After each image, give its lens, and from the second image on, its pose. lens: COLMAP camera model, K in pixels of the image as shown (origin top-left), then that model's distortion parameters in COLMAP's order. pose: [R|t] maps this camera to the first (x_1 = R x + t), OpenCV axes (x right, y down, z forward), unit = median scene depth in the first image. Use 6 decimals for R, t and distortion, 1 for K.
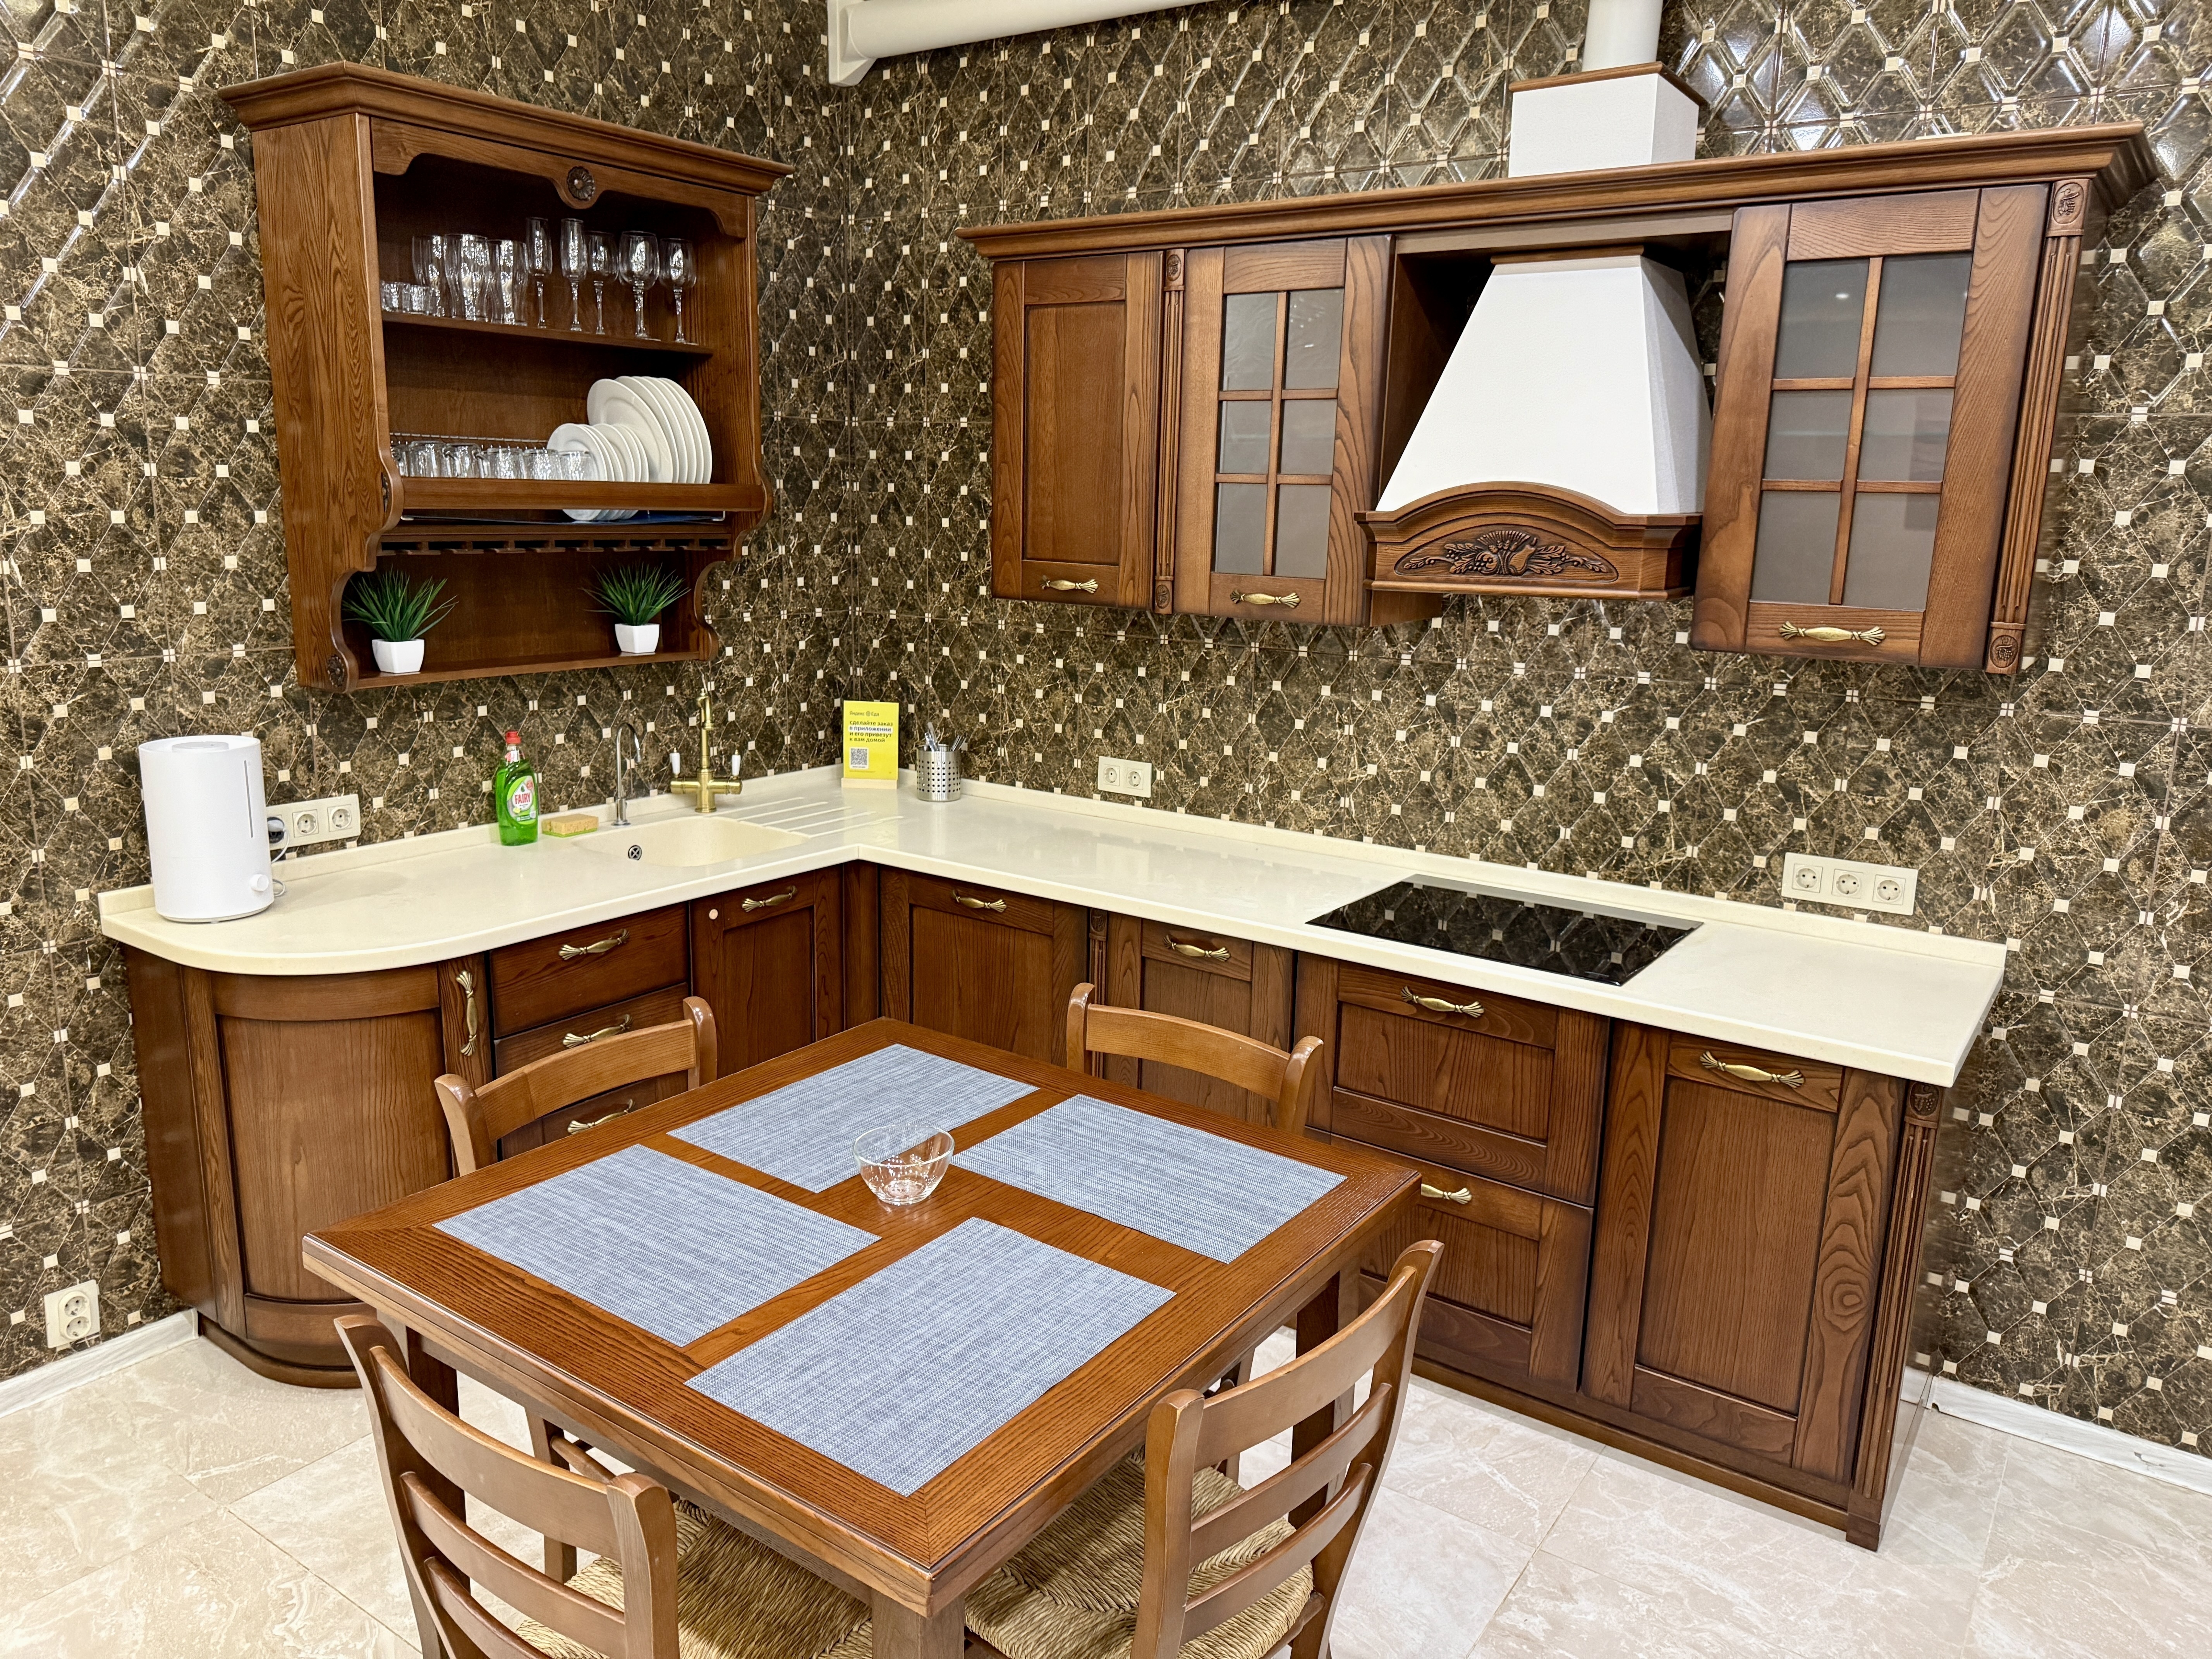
lens RADIAL K [[1563.9, 0, 1104.9], [0, 1563.9, 831.2], [0, 0, 1]] dist [0.054278, -0.066662]
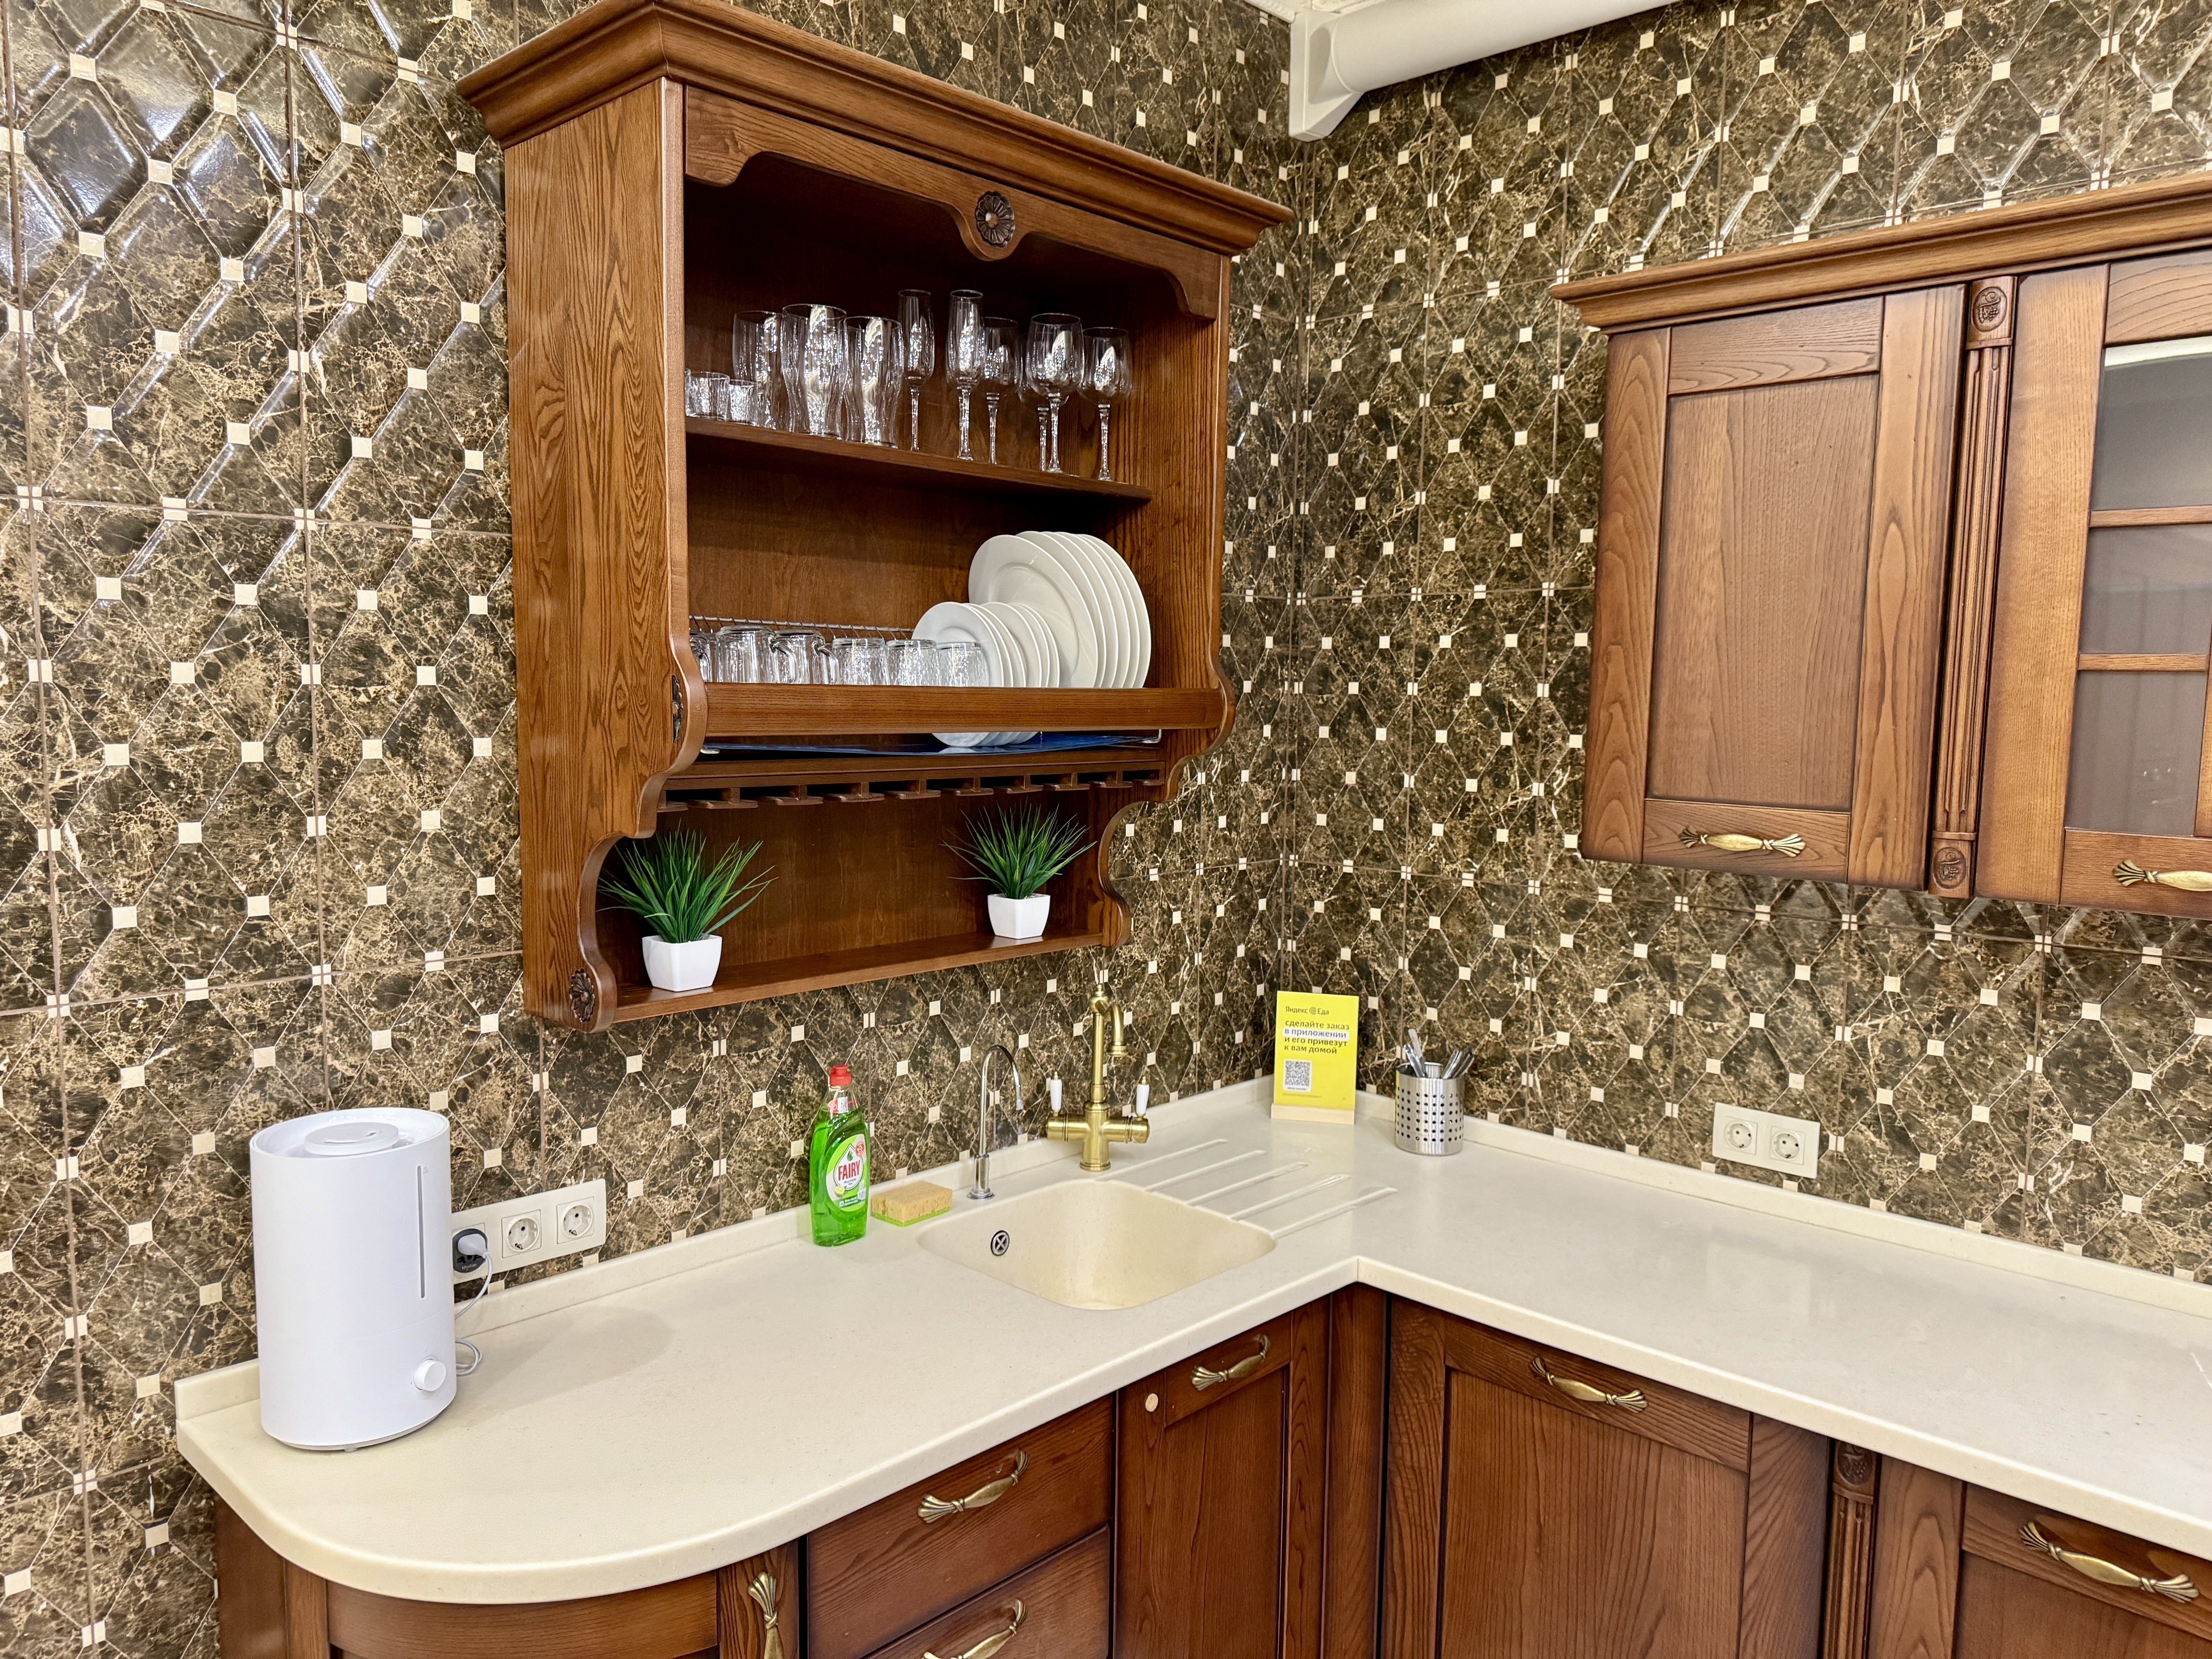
lens RADIAL K [[1563.9, 0, 1100.9], [0, 1563.9, 839.1], [0, 0, 1]] dist [0.054278, -0.066662]
pose [[0.988591, 0.005019, -0.150540, -0.198376], [-0.022756, 0.992949, -0.116336, -0.095759], [0.148895, 0.118434, 0.981735, 0.428016]]
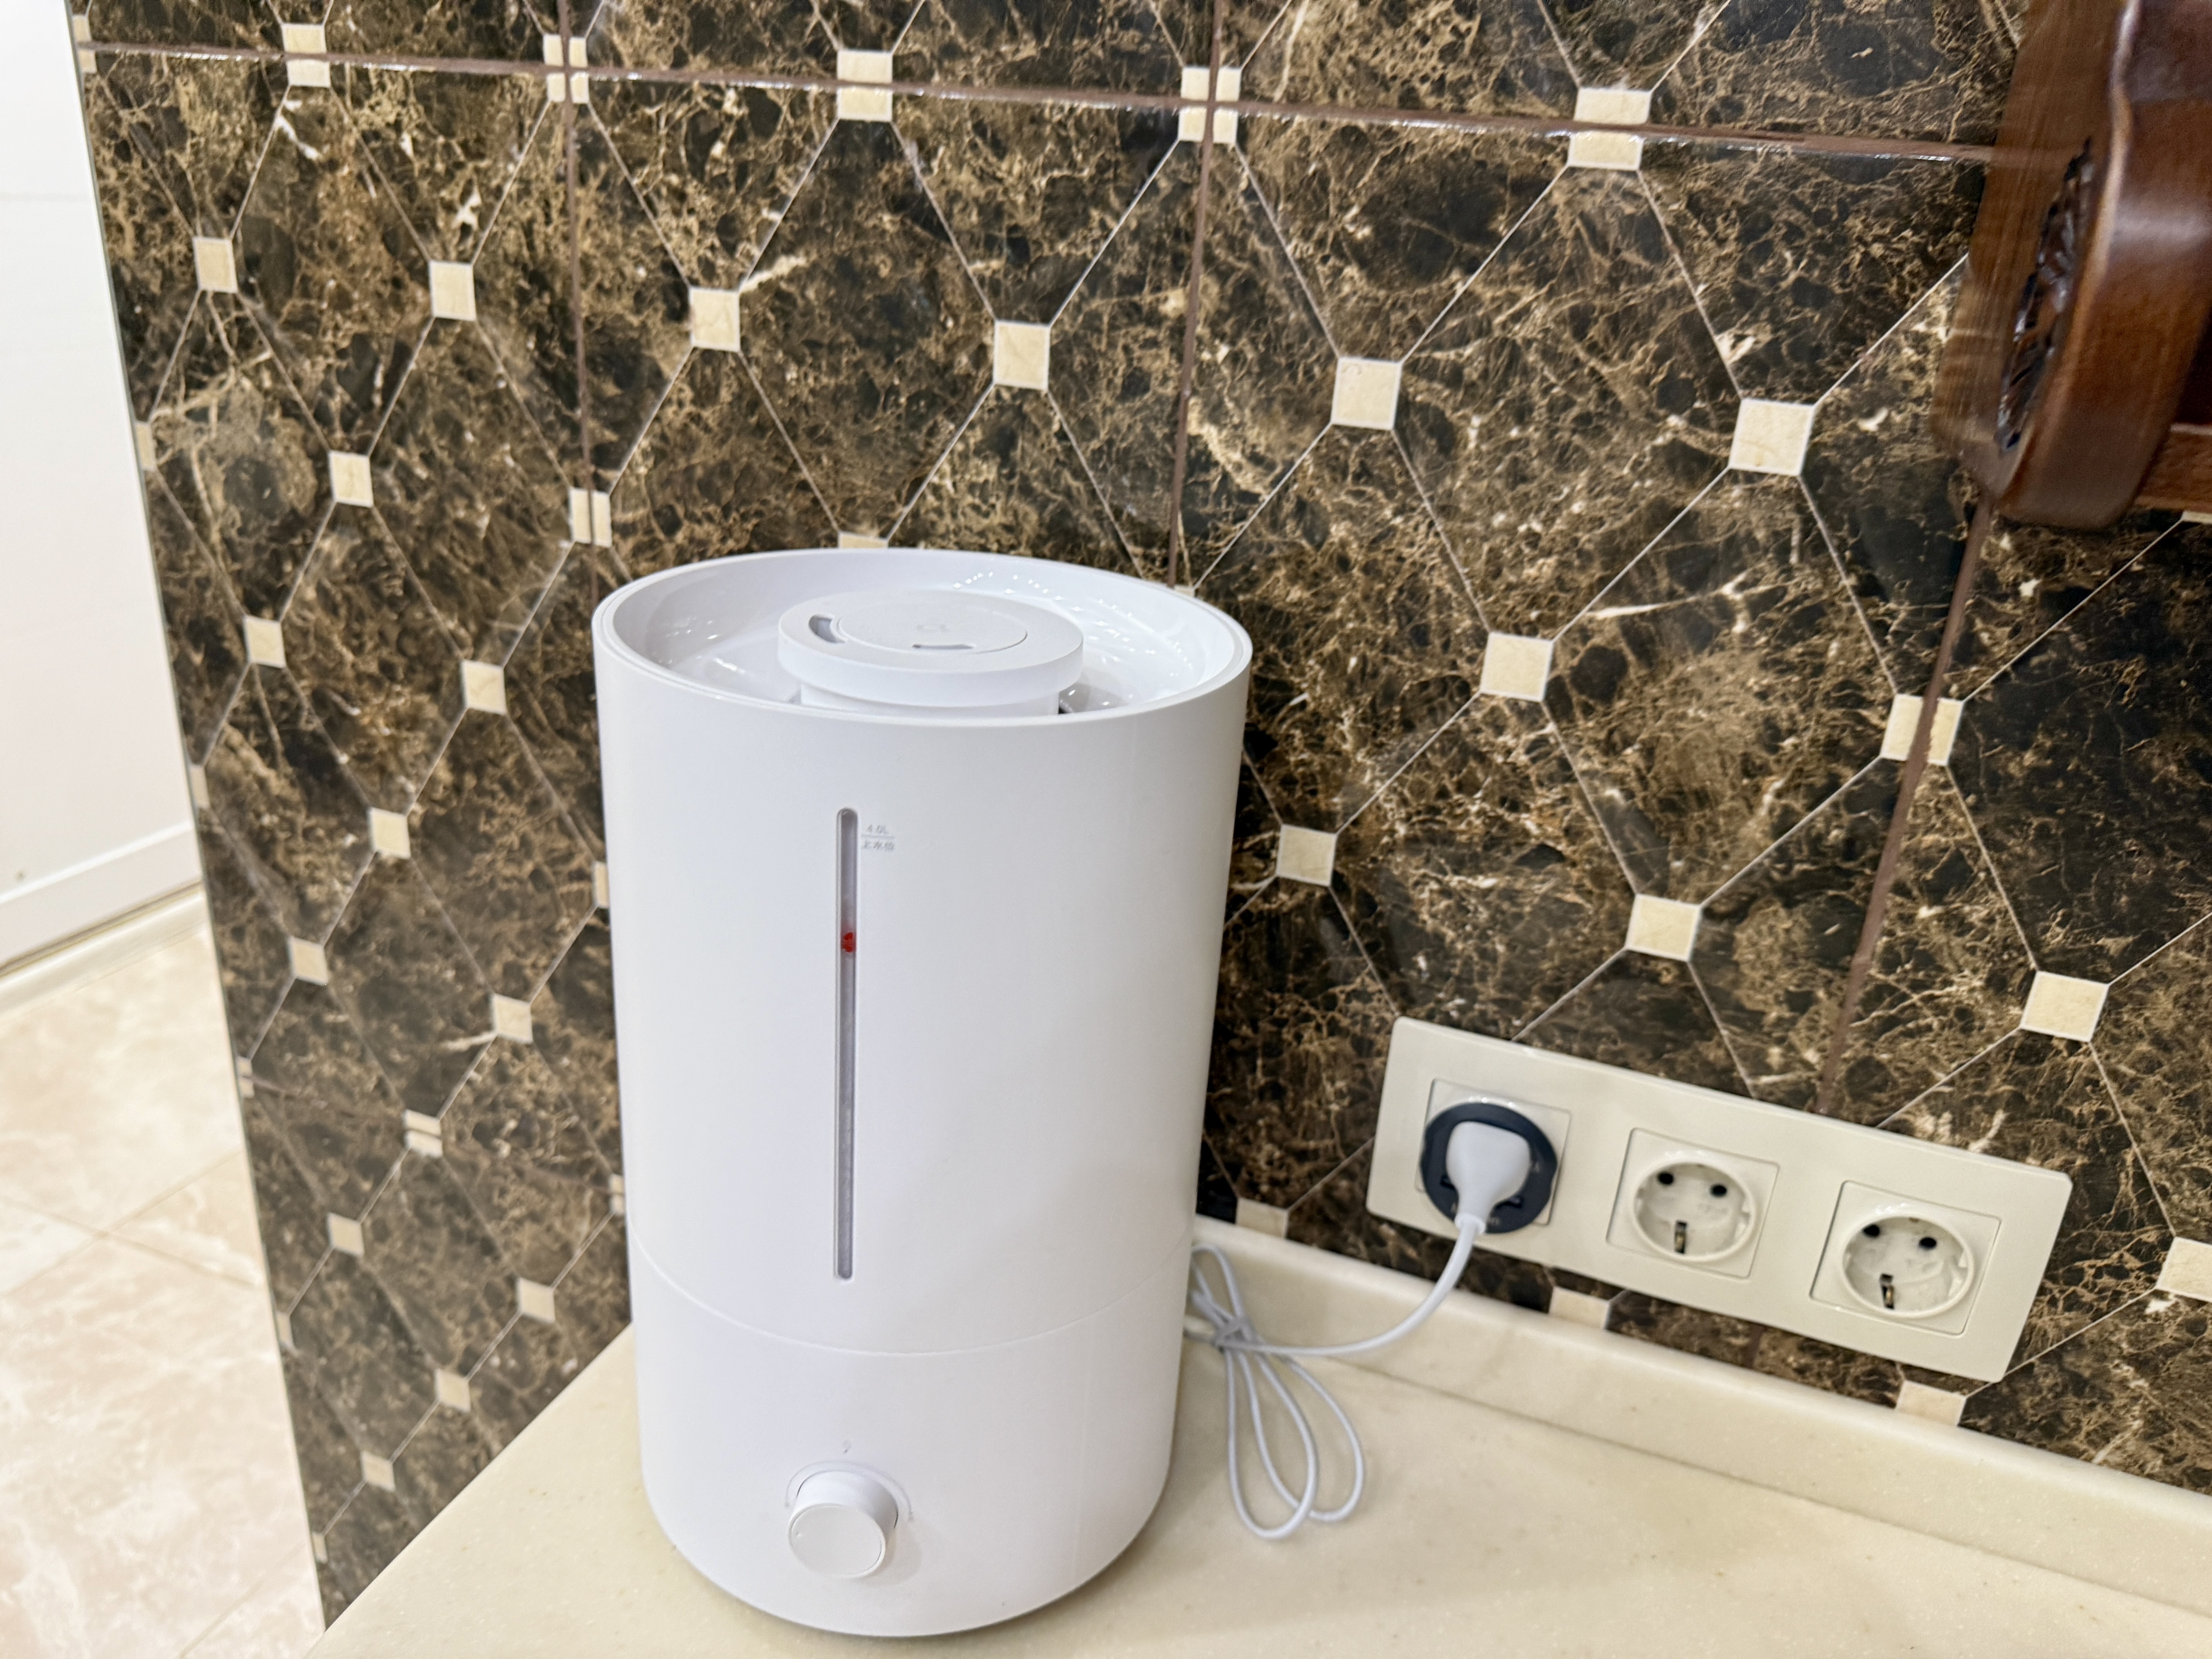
lens RADIAL K [[1563.9, 0, 1113.6], [0, 1563.9, 827.6], [0, 0, 1]] dist [0.054278, -0.066662]
pose [[0.256097, 0.354150, -0.899440, -0.394331], [-0.268854, 0.919853, 0.285637, -0.081571], [0.928511, 0.168667, 0.330786, 0.913461]]
